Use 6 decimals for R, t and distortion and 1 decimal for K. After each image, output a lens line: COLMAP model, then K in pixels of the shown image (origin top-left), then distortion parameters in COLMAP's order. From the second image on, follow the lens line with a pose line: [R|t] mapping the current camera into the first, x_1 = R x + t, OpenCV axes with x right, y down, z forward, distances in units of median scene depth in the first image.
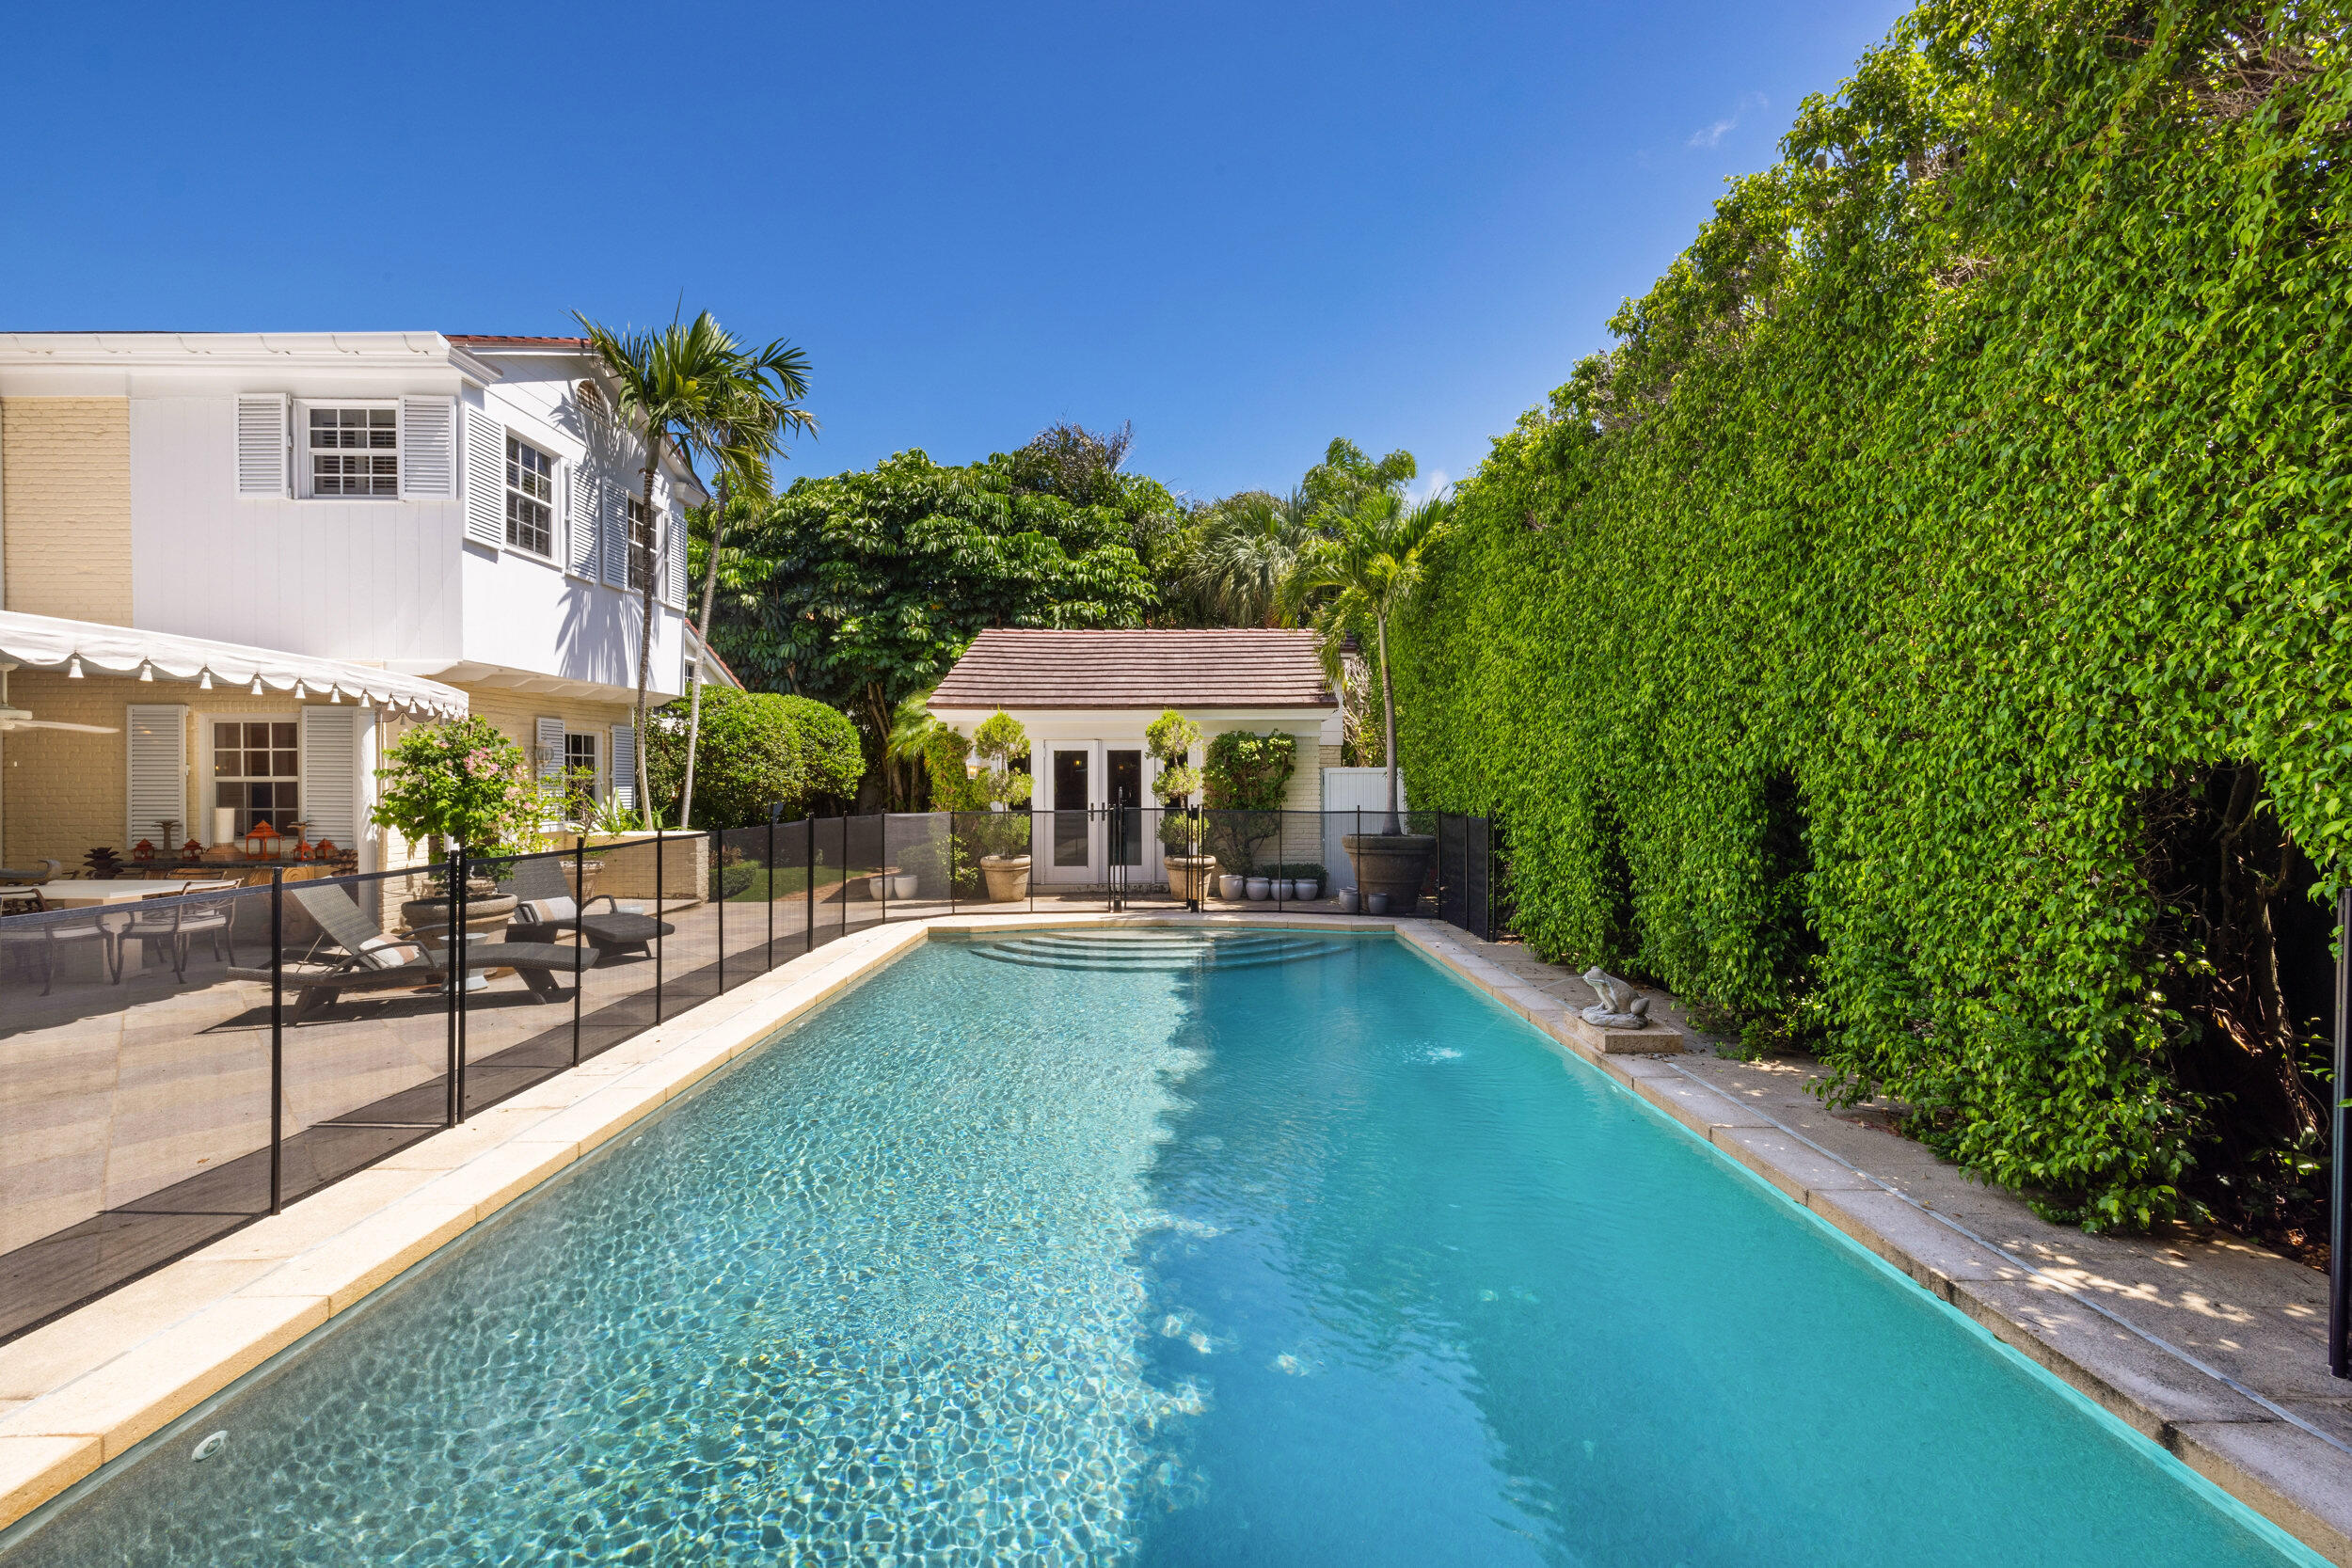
lens RADIAL K [[997.6, 0, 1176.0], [0, 997.6, 784.0], [0, 0, 1]] dist [0.001291, 0.000358]
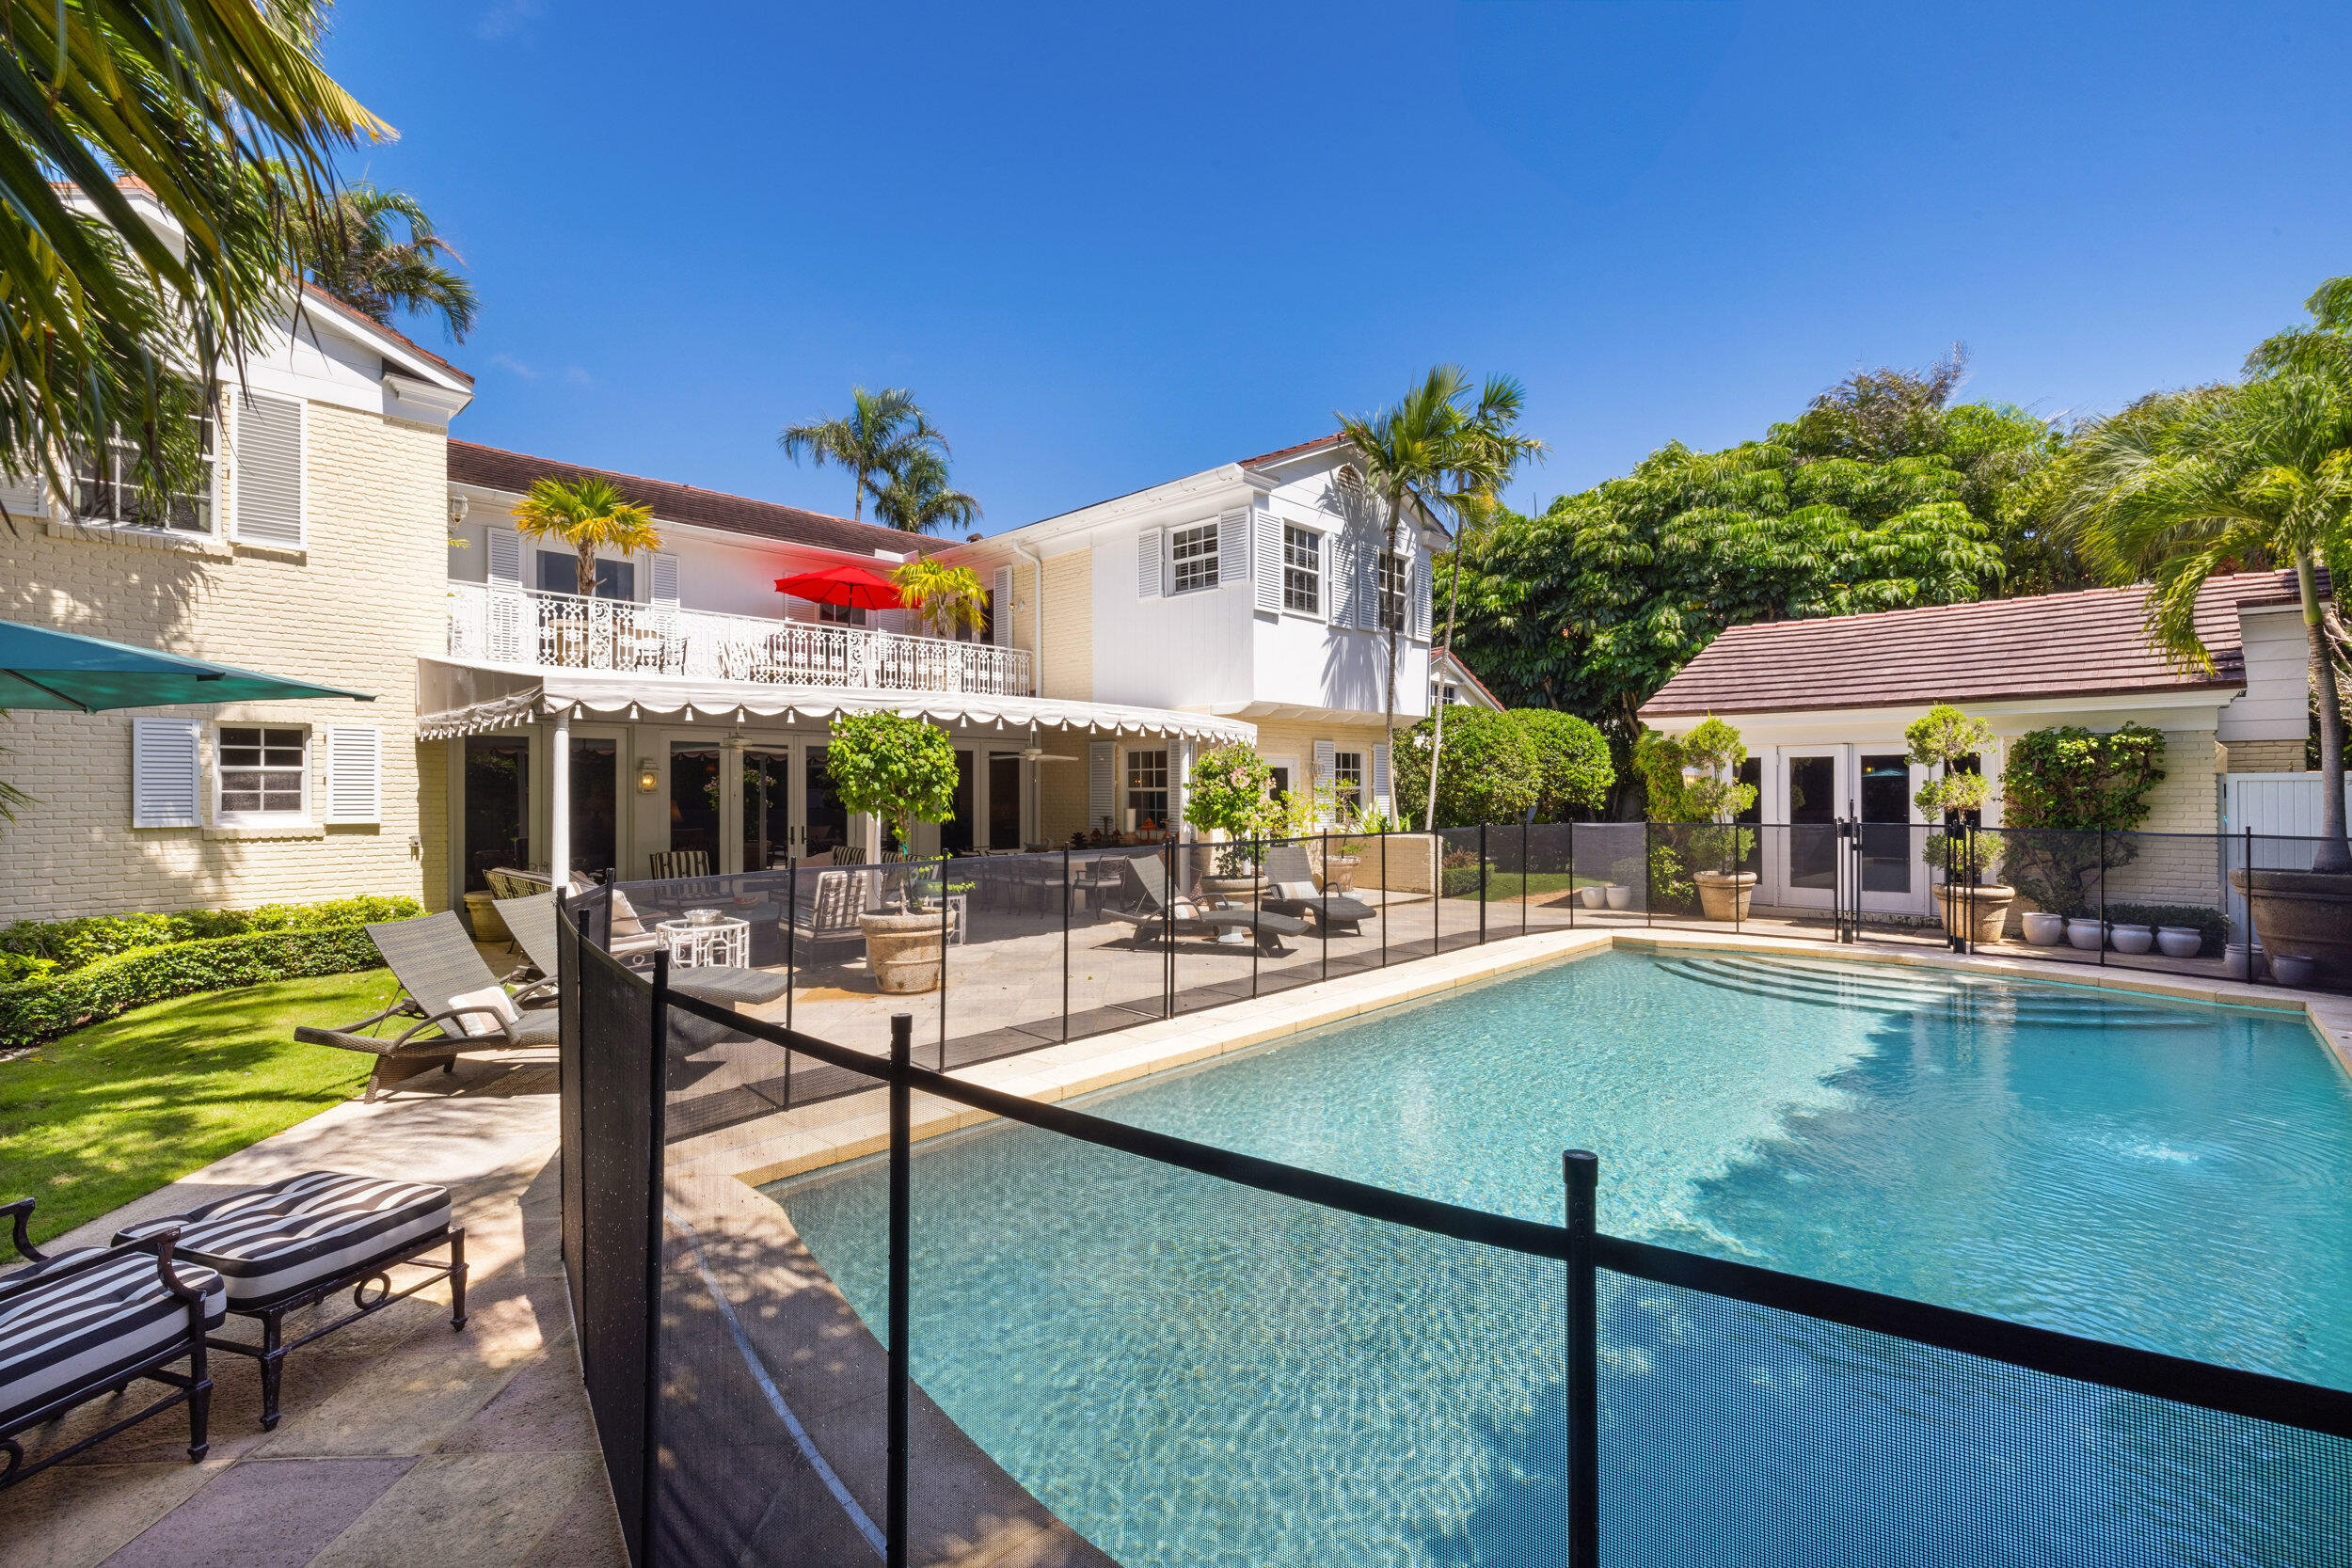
lens RADIAL K [[997.6, 0, 1176.0], [0, 997.6, 784.0], [0, 0, 1]] dist [0.001291, 0.000358]
pose [[0.718862, -0.003725, -0.695143, 0.110166], [-0.003091, 0.999959, -0.008554, -0.000379], [0.695146, 0.008298, 0.718821, -0.025991]]
